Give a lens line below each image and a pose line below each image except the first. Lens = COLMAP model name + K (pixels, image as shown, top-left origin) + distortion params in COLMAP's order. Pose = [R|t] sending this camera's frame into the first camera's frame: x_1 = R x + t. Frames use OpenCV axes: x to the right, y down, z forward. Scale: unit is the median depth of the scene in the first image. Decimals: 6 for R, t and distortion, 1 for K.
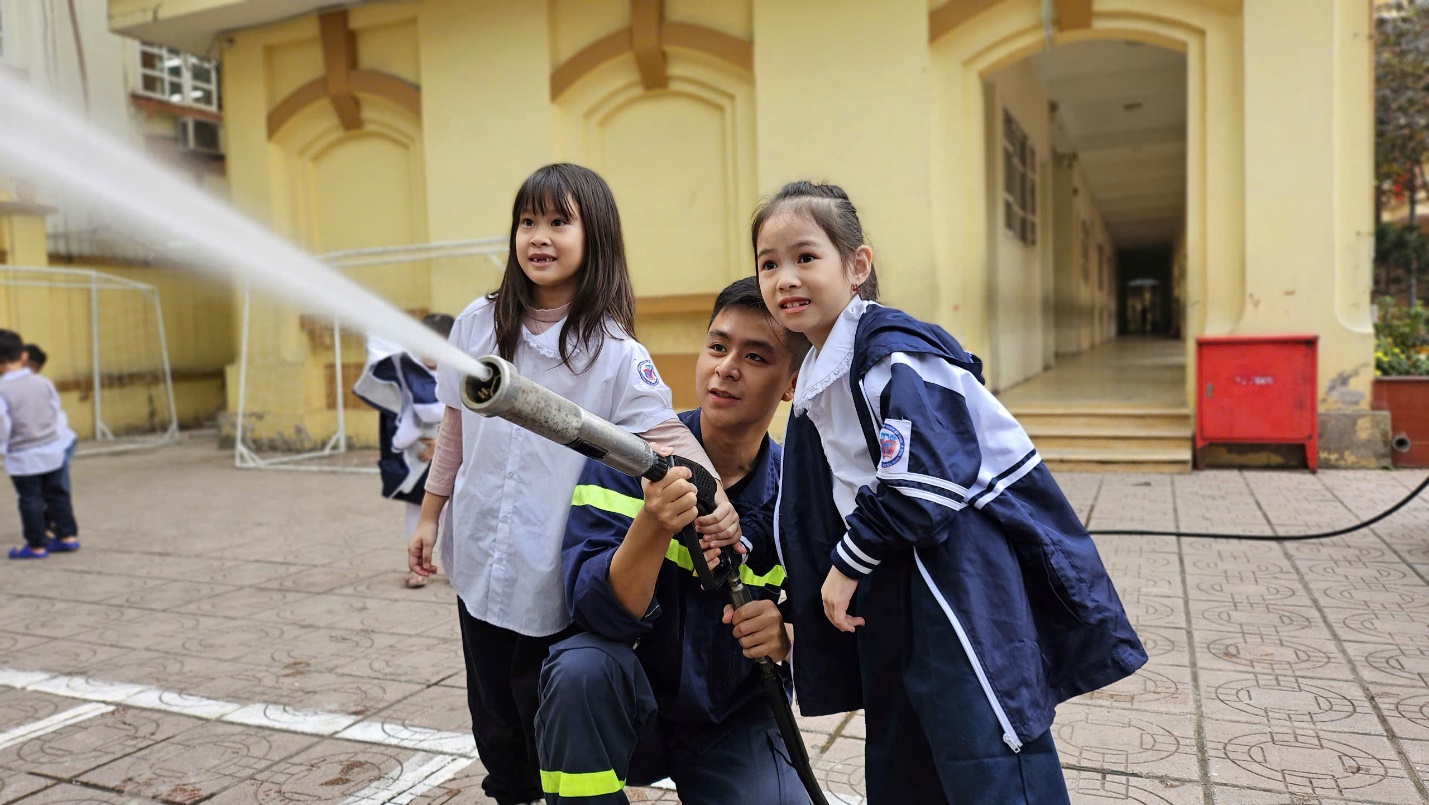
lens RADIAL K [[1001.0, 0, 701.9], [0, 1001.0, 406.5], [0, 0, 1]] dist [0.067765, -0.069631]
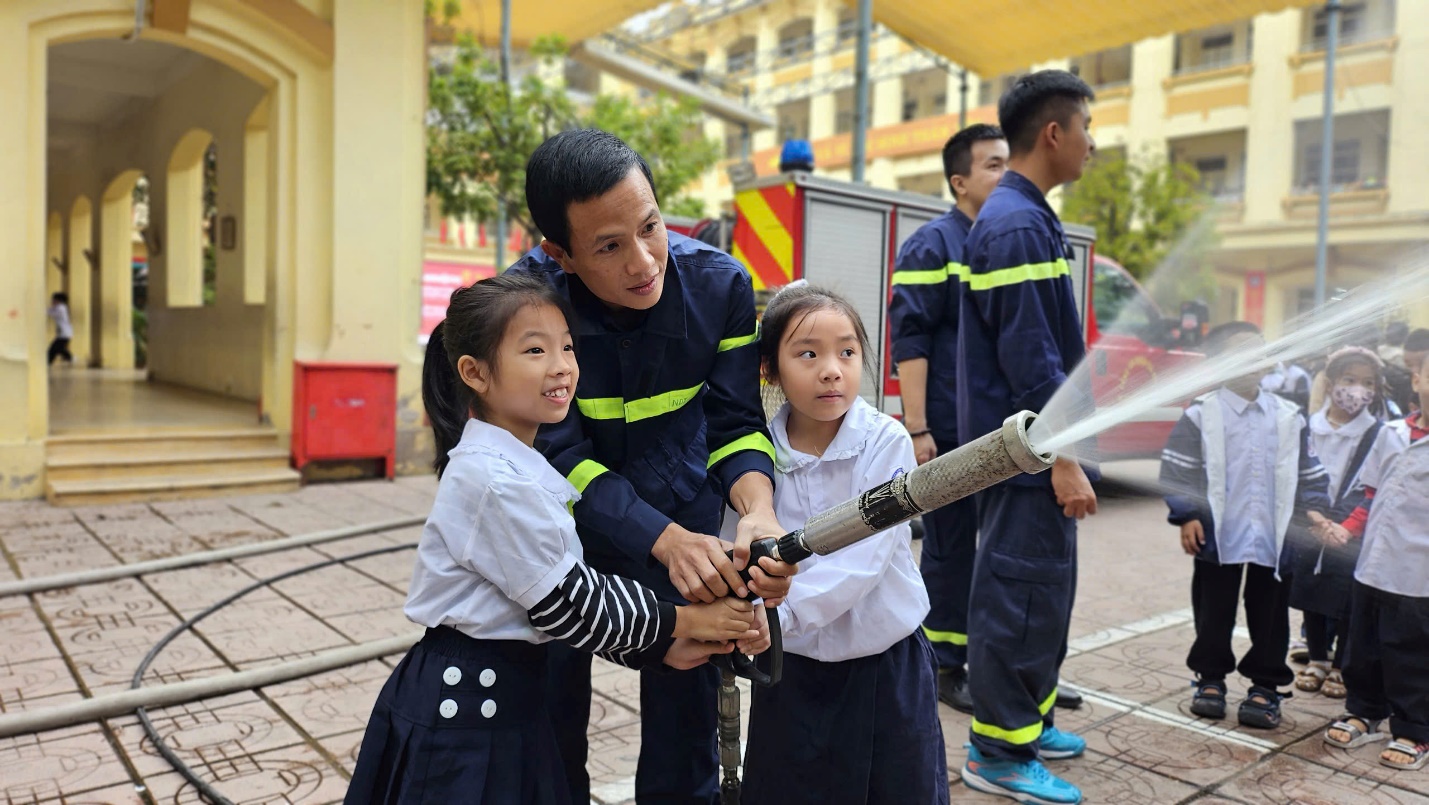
lens RADIAL K [[1001.0, 0, 741.7], [0, 1001.0, 400.2], [0, 0, 1]] dist [0.067765, -0.069631]
pose [[0.446785, -0.002299, 0.894638, -0.253783], [0.020793, 0.999753, -0.007814, -0.010335], [-0.894400, 0.022093, 0.446723, 0.114140]]
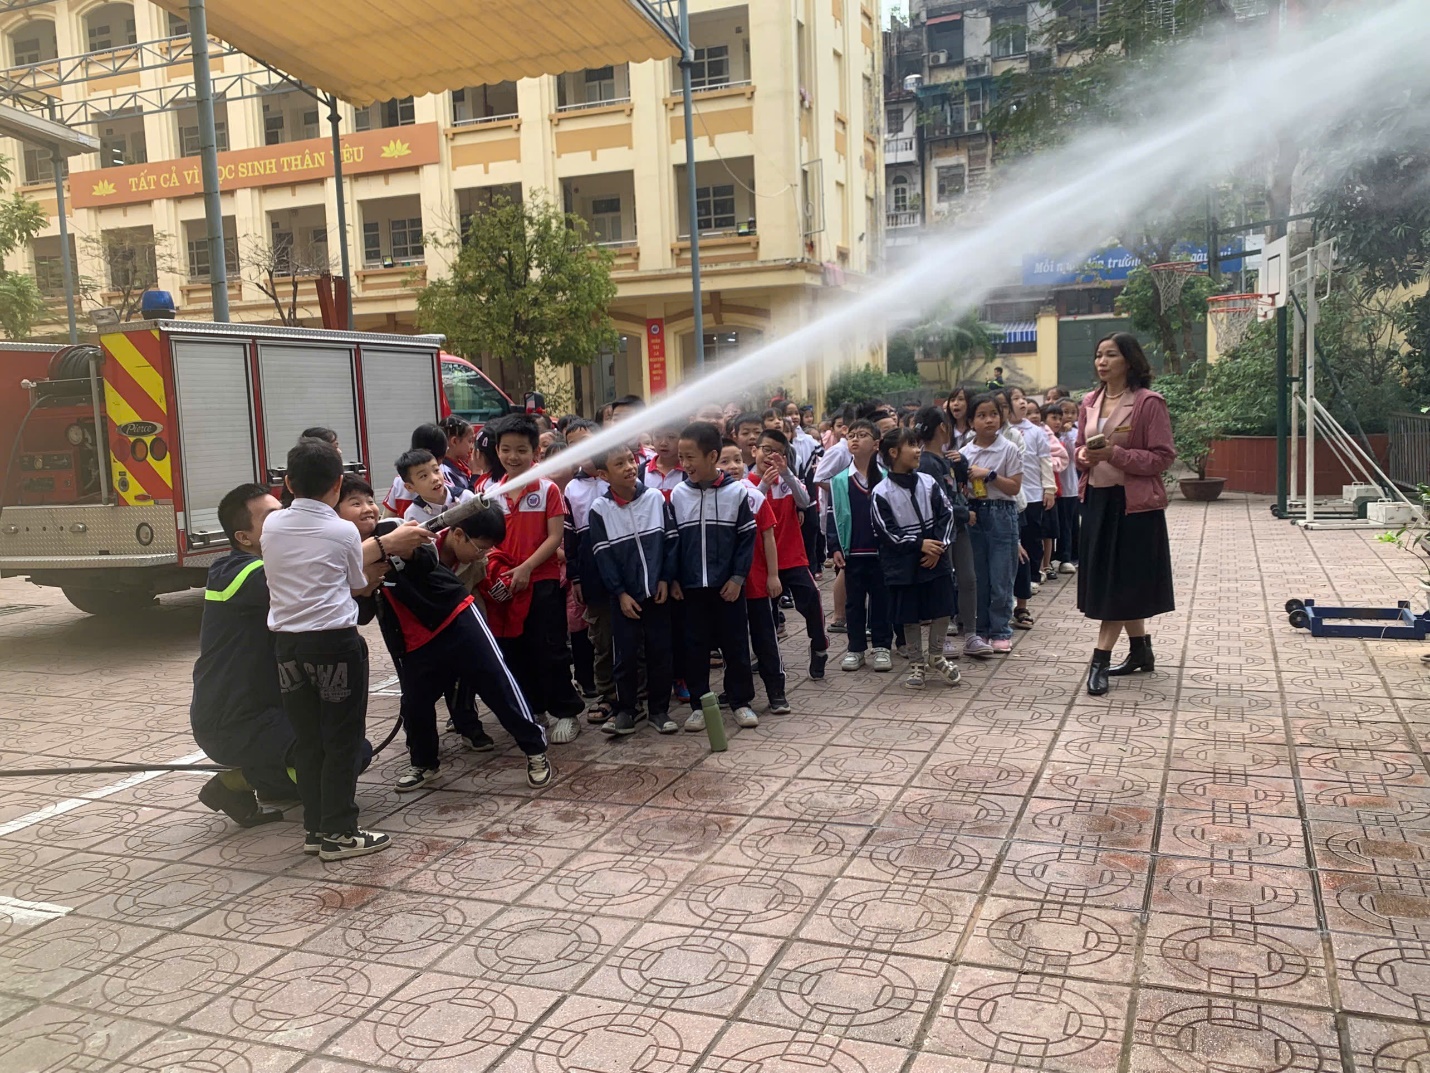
lens RADIAL K [[1214.2, 0, 692.0], [0, 1214.2, 537.0], [0, 0, 1]] dist [0.043007, -0.059489]
pose [[0.001927, -0.083216, 0.996530, -0.610836], [0.112609, 0.990211, 0.082471, -0.034545], [-0.993637, 0.112060, 0.011279, -0.031407]]
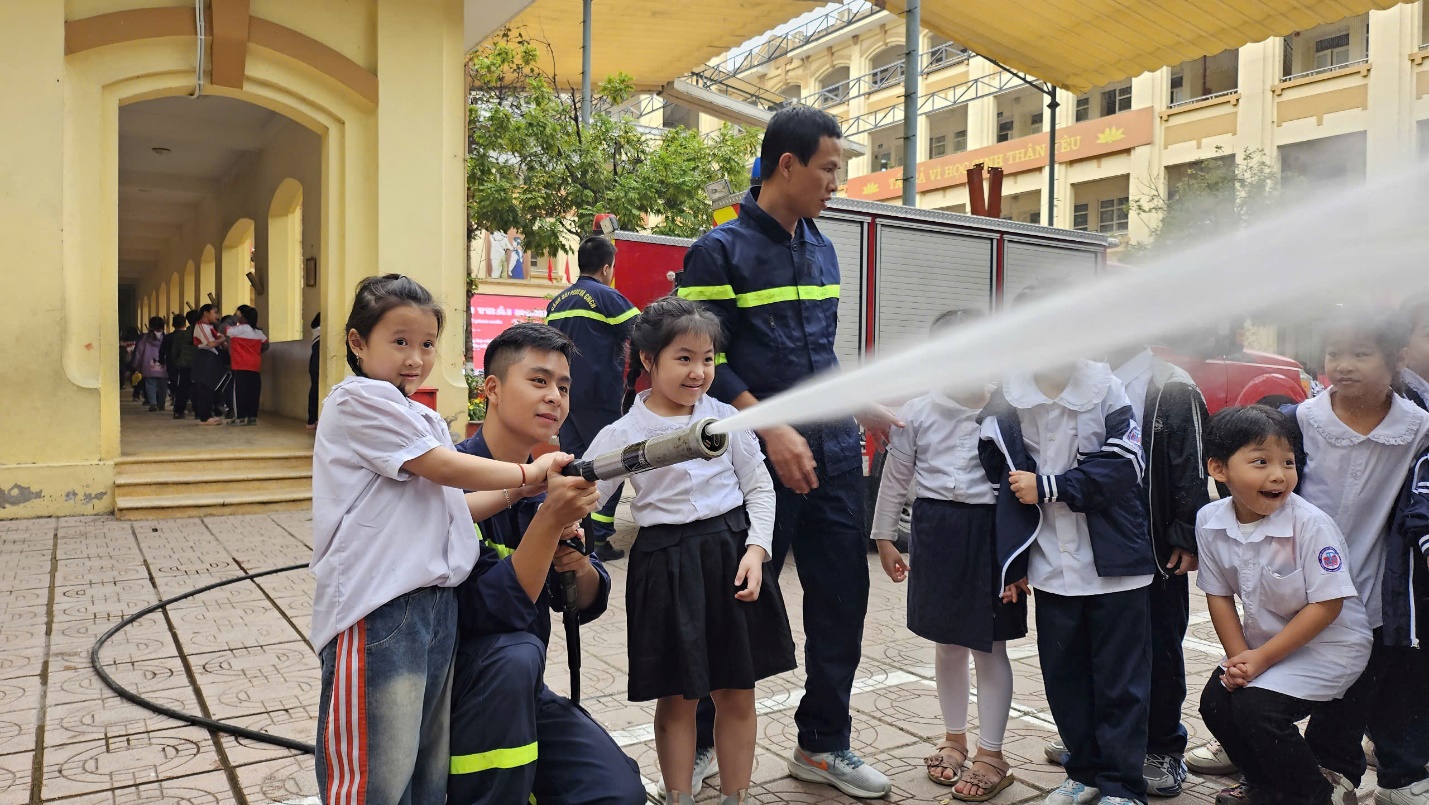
lens RADIAL K [[1001.0, 0, 722.4], [0, 1001.0, 385.5], [0, 0, 1]] dist [0.067765, -0.069631]
pose [[0.559059, 0.029088, 0.828618, -0.211003], [0.029730, 0.998038, -0.055094, 0.005619], [-0.828595, 0.055435, 0.557097, 0.021853]]
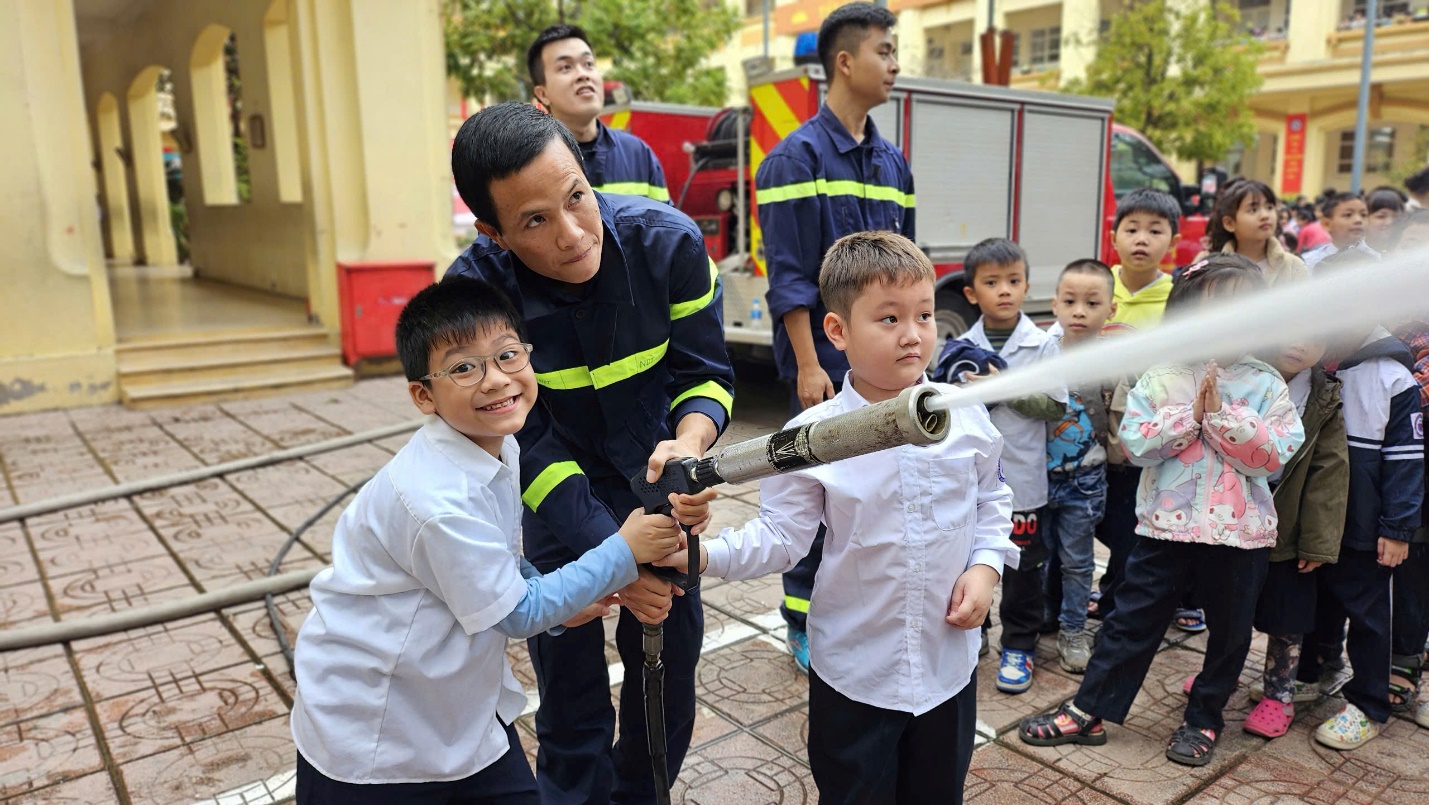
lens RADIAL K [[1001.0, 0, 744.1], [0, 1001.0, 390.8], [0, 0, 1]] dist [0.067765, -0.069631]
pose [[0.471883, -0.129429, 0.872110, -0.287137], [0.059539, 0.991586, 0.114945, -0.031318], [-0.879649, -0.002316, 0.475618, 0.087998]]
